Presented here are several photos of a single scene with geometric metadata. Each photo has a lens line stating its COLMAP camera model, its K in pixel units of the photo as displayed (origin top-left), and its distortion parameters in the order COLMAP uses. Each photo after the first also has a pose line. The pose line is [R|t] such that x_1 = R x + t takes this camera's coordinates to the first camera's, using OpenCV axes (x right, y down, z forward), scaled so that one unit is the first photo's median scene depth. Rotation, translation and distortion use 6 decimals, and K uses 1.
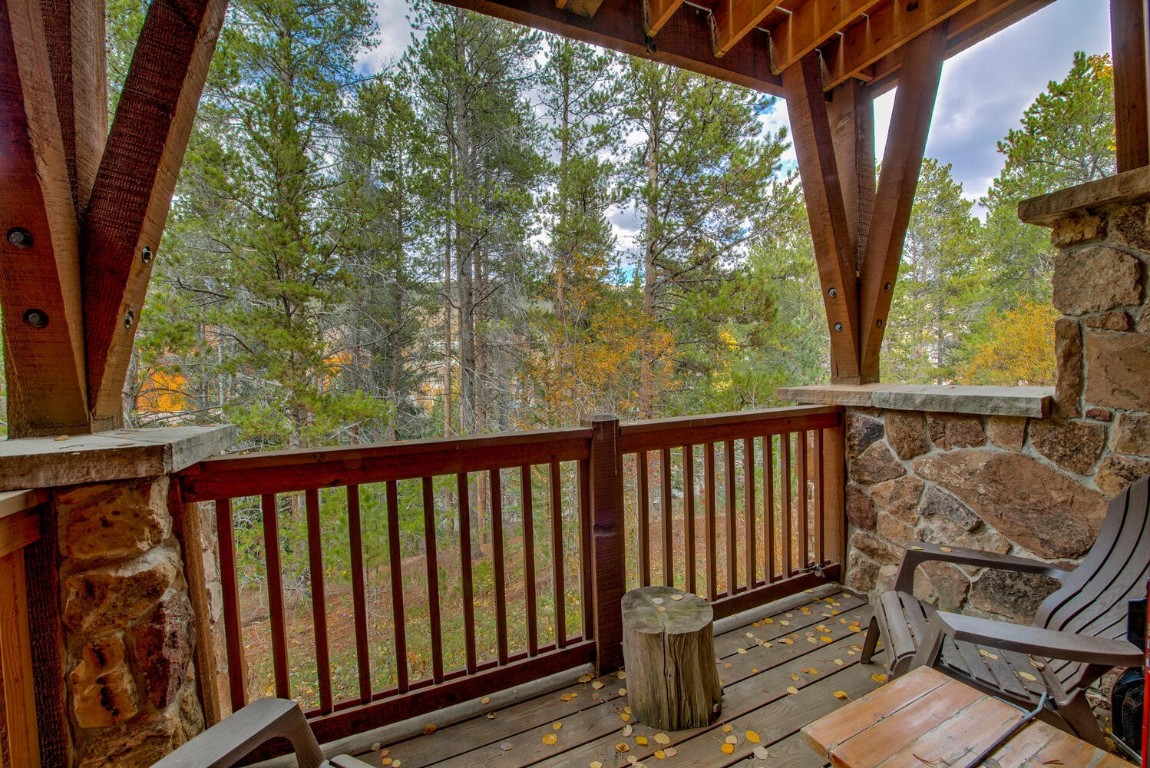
lens RADIAL K [[470.6, 0, 561.6], [0, 470.6, 386.3], [0, 0, 1]] dist [-0.016227, -0.001520]
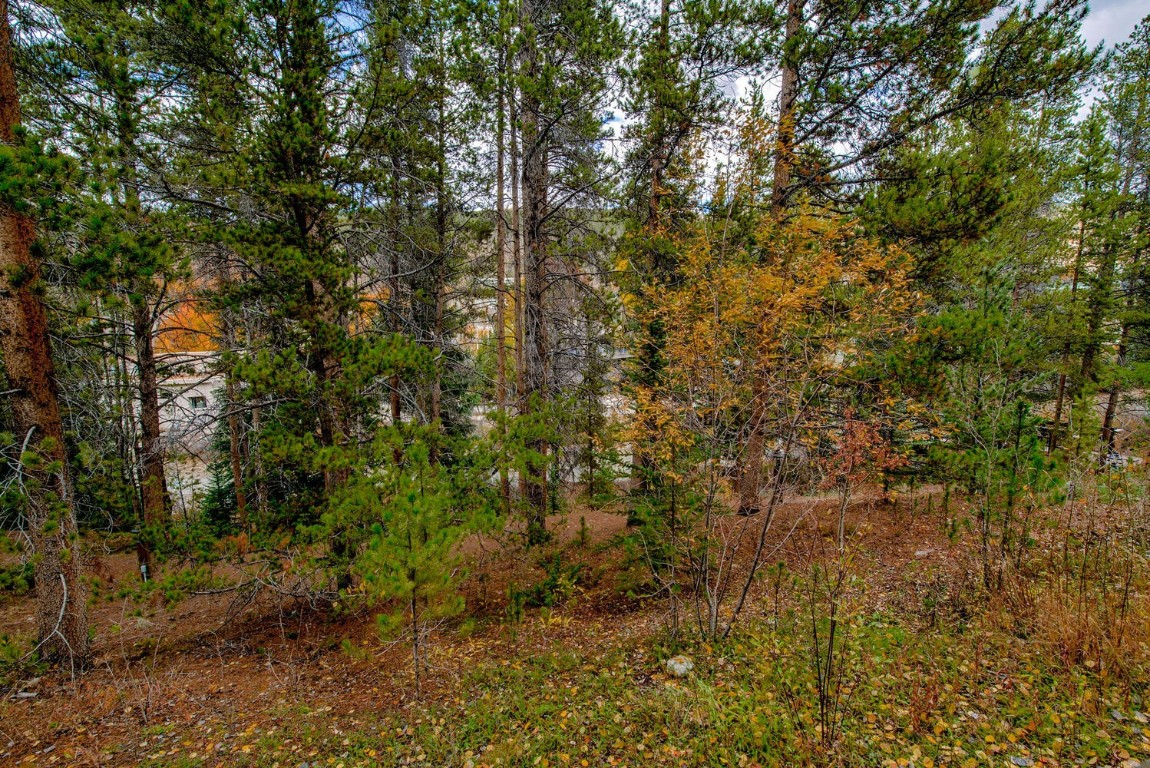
lens RADIAL K [[503.1, 0, 560.6], [0, 503.1, 393.7], [0, 0, 1]] dist [-0.014251, -0.000889]
pose [[0.994766, 0.023441, -0.099457, -0.275283], [-0.010492, 0.991619, 0.128772, -0.001764], [0.101642, -0.127054, 0.986674, 0.686409]]
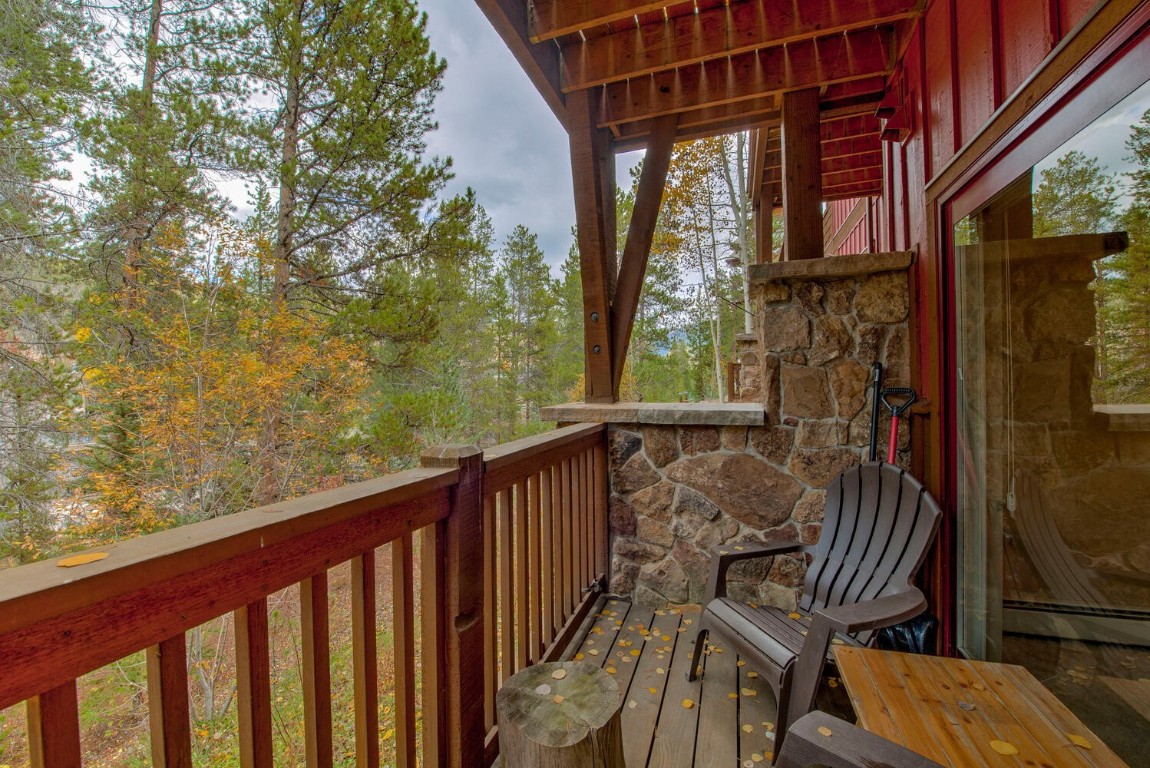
lens RADIAL K [[470.6, 0, 586.3], [0, 470.6, 384.6], [0, 0, 1]] dist [-0.016227, -0.001520]
pose [[0.665640, 0.026415, 0.745805, -0.247180], [0.012626, 0.998832, -0.046646, 0.003773], [-0.746166, 0.040466, 0.664529, 0.332929]]
